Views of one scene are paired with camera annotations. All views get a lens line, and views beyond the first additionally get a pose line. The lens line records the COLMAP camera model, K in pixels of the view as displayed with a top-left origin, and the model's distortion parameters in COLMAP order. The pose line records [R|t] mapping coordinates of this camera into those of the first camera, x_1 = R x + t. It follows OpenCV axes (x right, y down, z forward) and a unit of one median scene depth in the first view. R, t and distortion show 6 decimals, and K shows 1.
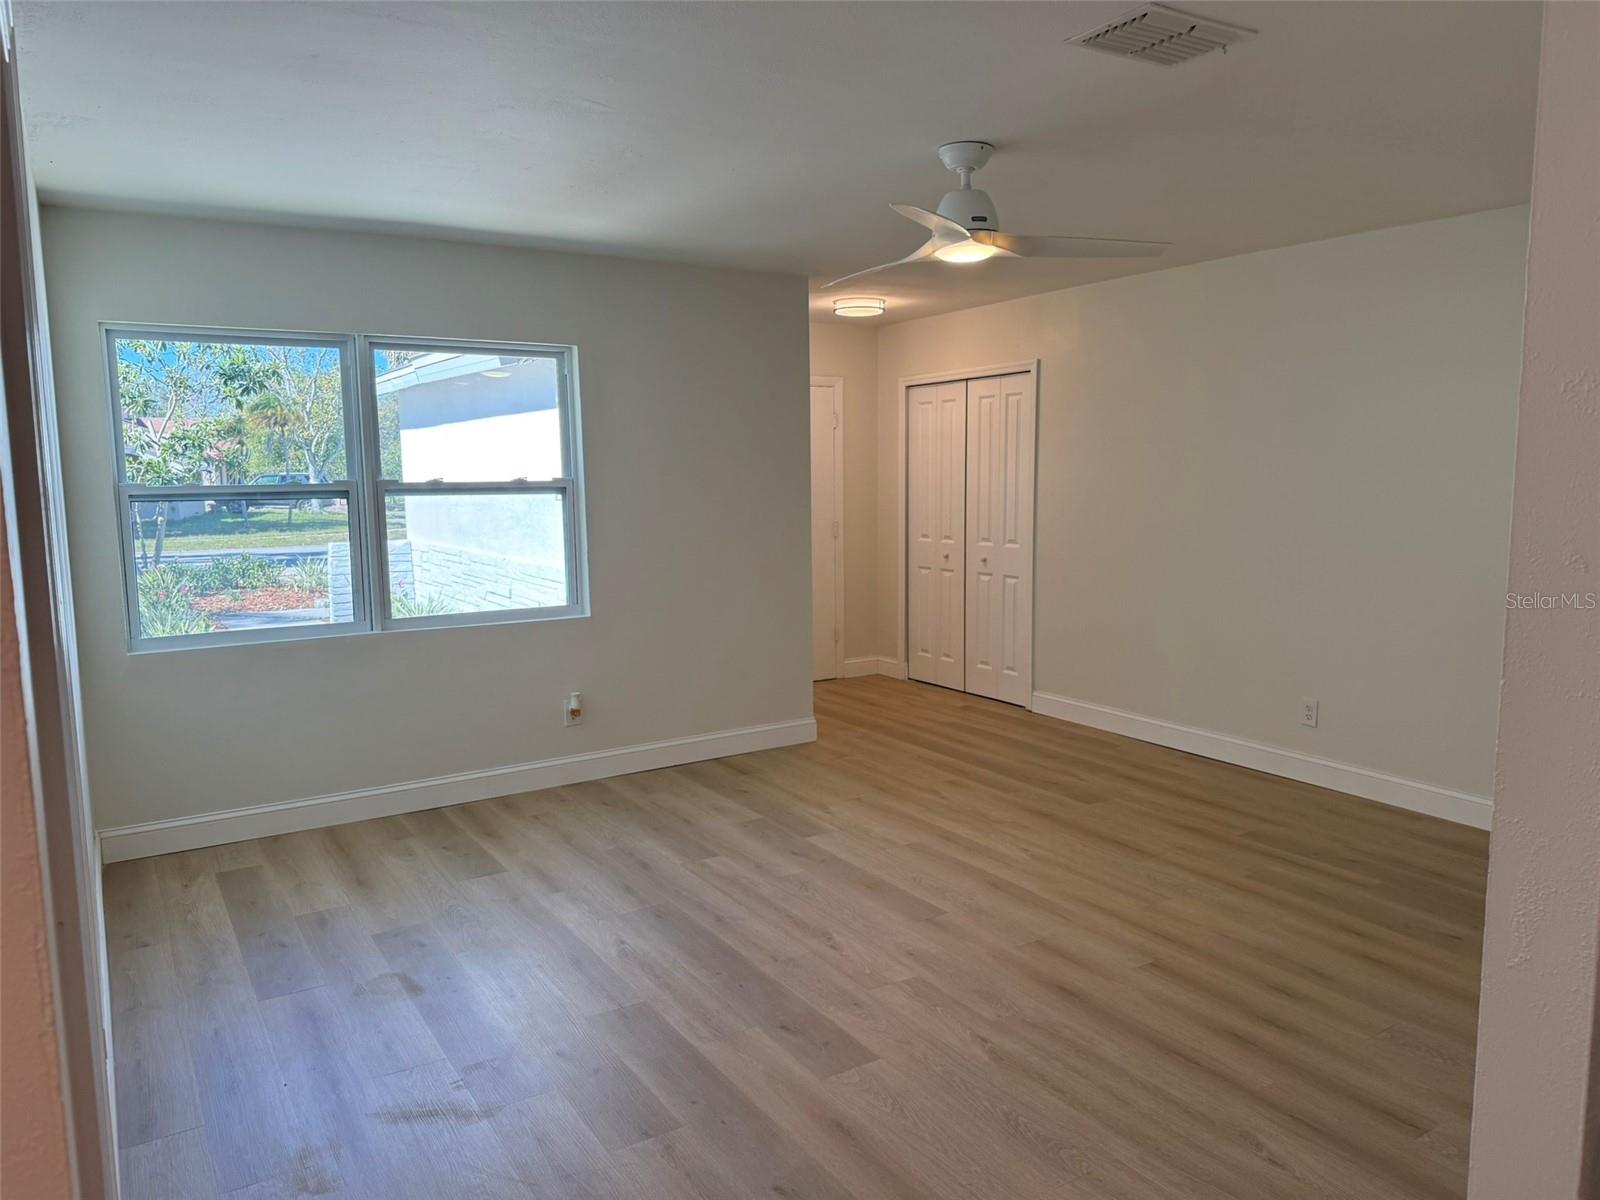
lens RADIAL K [[1127.4, 0, 805.0], [0, 1127.4, 592.9], [0, 0, 1]] dist [0.072705, -0.082679]
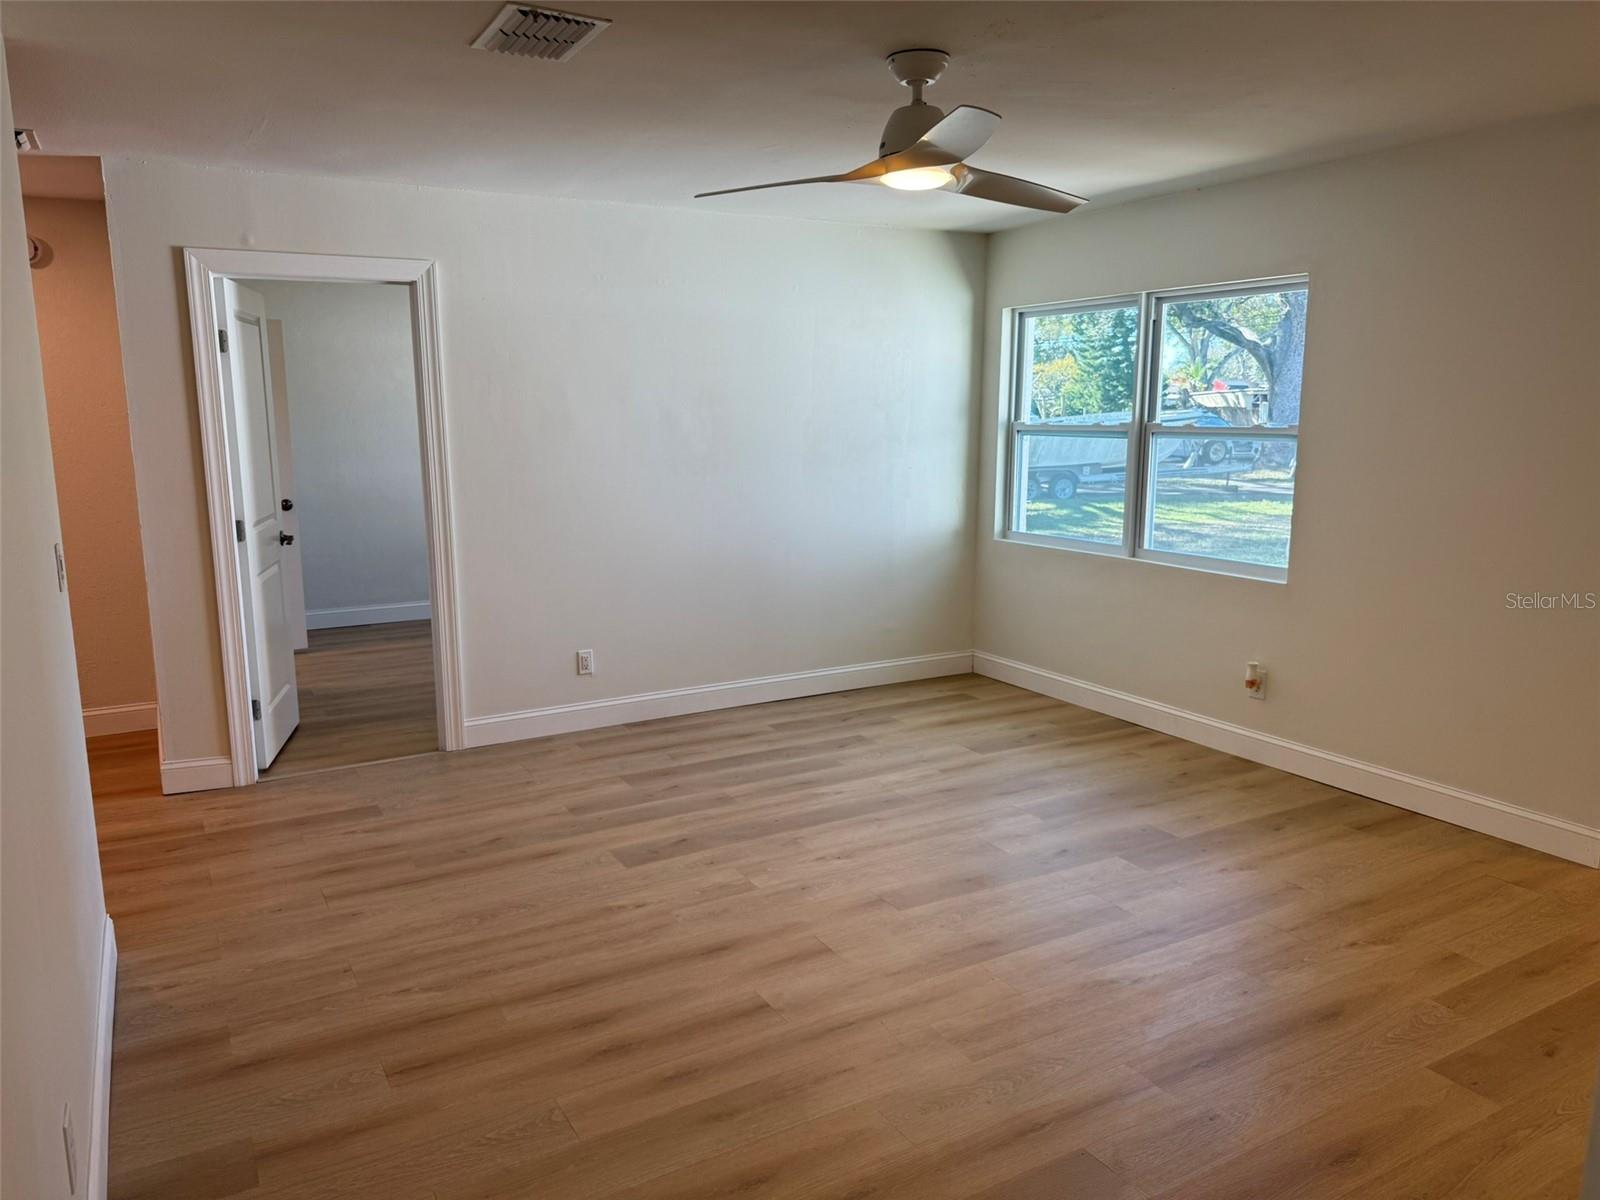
lens RADIAL K [[1127.4, 0, 799.1], [0, 1127.4, 601.7], [0, 0, 1]] dist [0.072705, -0.082679]
pose [[-0.043918, 0.185305, -0.981699, 0.855921], [-0.110729, 0.975690, 0.189124, -0.113064], [0.992880, 0.117009, -0.022332, 0.782591]]
